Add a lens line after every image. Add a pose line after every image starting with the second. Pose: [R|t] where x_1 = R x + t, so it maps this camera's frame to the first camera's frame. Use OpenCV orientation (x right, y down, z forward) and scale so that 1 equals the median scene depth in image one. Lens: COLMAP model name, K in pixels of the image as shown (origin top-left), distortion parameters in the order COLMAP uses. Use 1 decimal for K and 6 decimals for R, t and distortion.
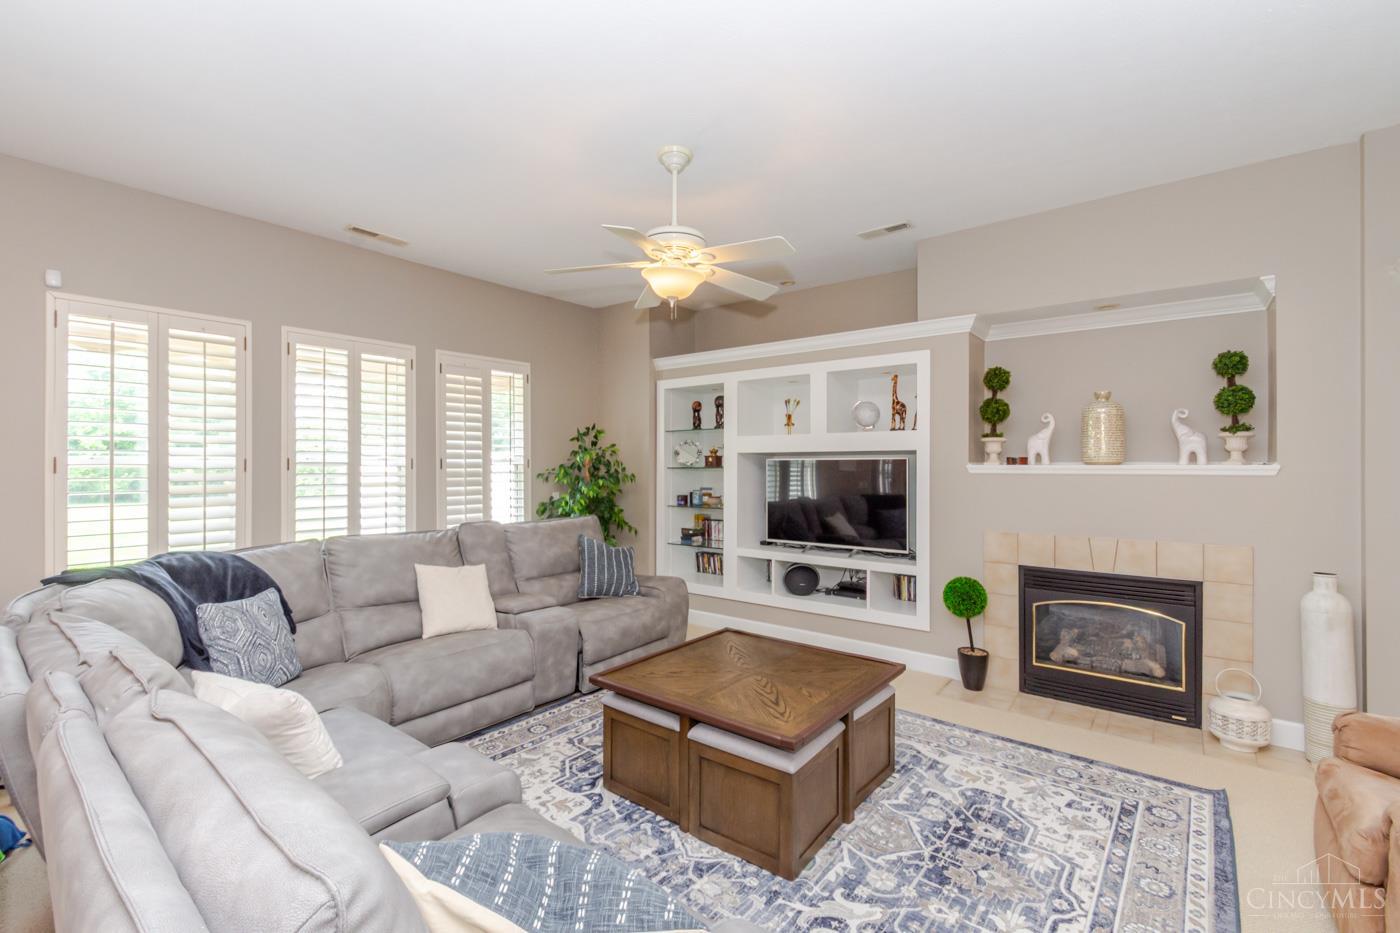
lens RADIAL K [[620.5, 0, 697.5], [0, 620.5, 464.1], [0, 0, 1]] dist [0.000784, -0.000843]
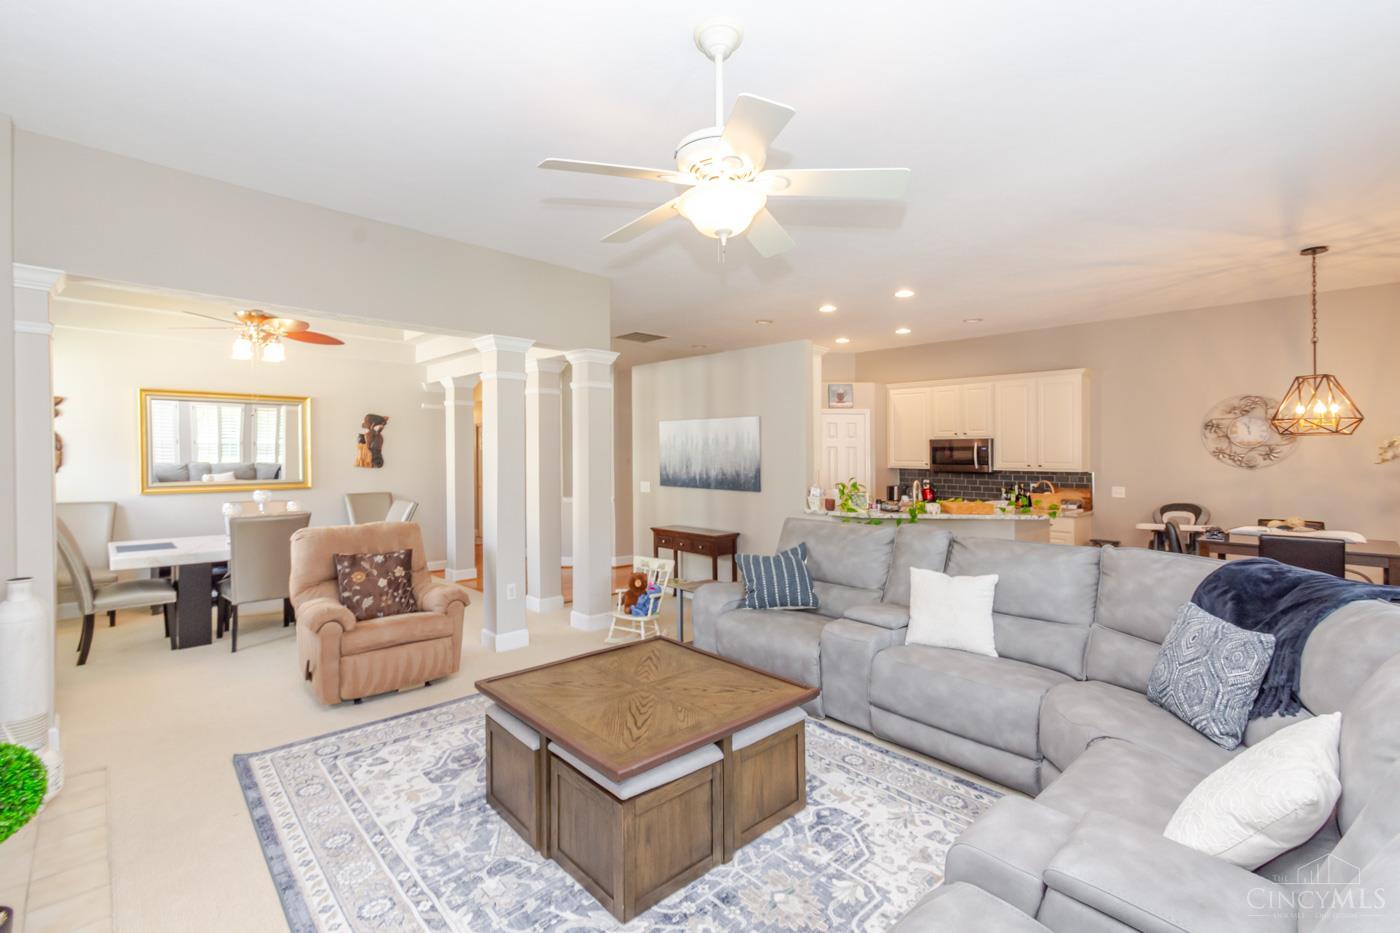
lens RADIAL K [[620.5, 0, 717.6], [0, 620.5, 456.8], [0, 0, 1]] dist [0.000784, -0.000843]
pose [[-0.993676, -0.002449, 0.112260, -0.089939], [-0.001949, 0.999988, 0.004561, -0.008379], [-0.112270, 0.004313, -0.993668, 1.418413]]
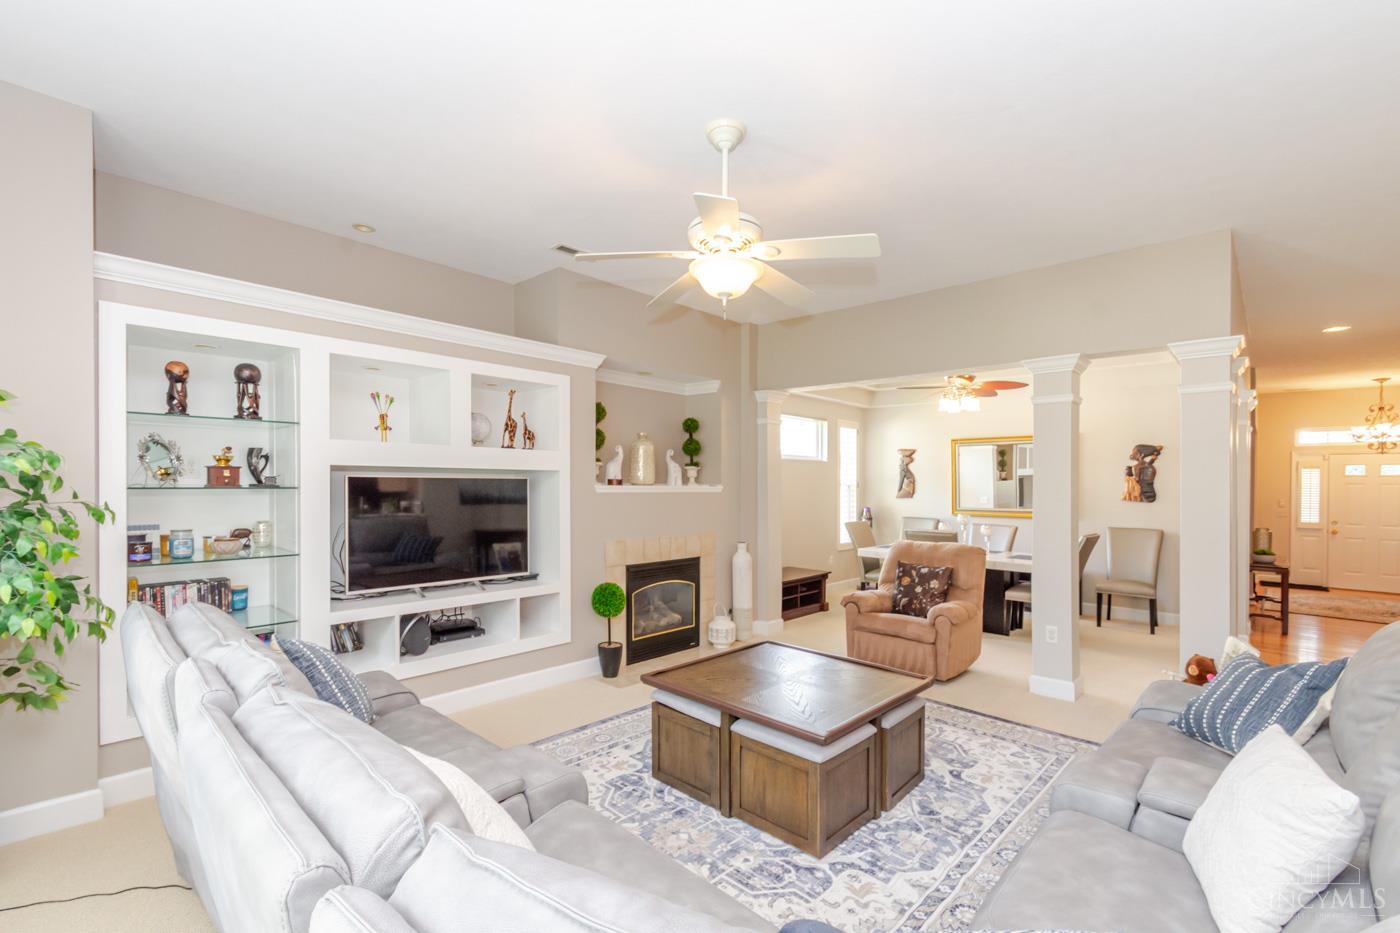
lens RADIAL K [[620.5, 0, 659.9], [0, 620.5, 507.5], [0, 0, 1]] dist [0.000784, -0.000843]
pose [[0.103618, -0.035613, 0.993979, -0.746781], [-0.008658, 0.999289, 0.036706, -0.001597], [-0.994579, -0.012410, 0.103236, 0.832040]]
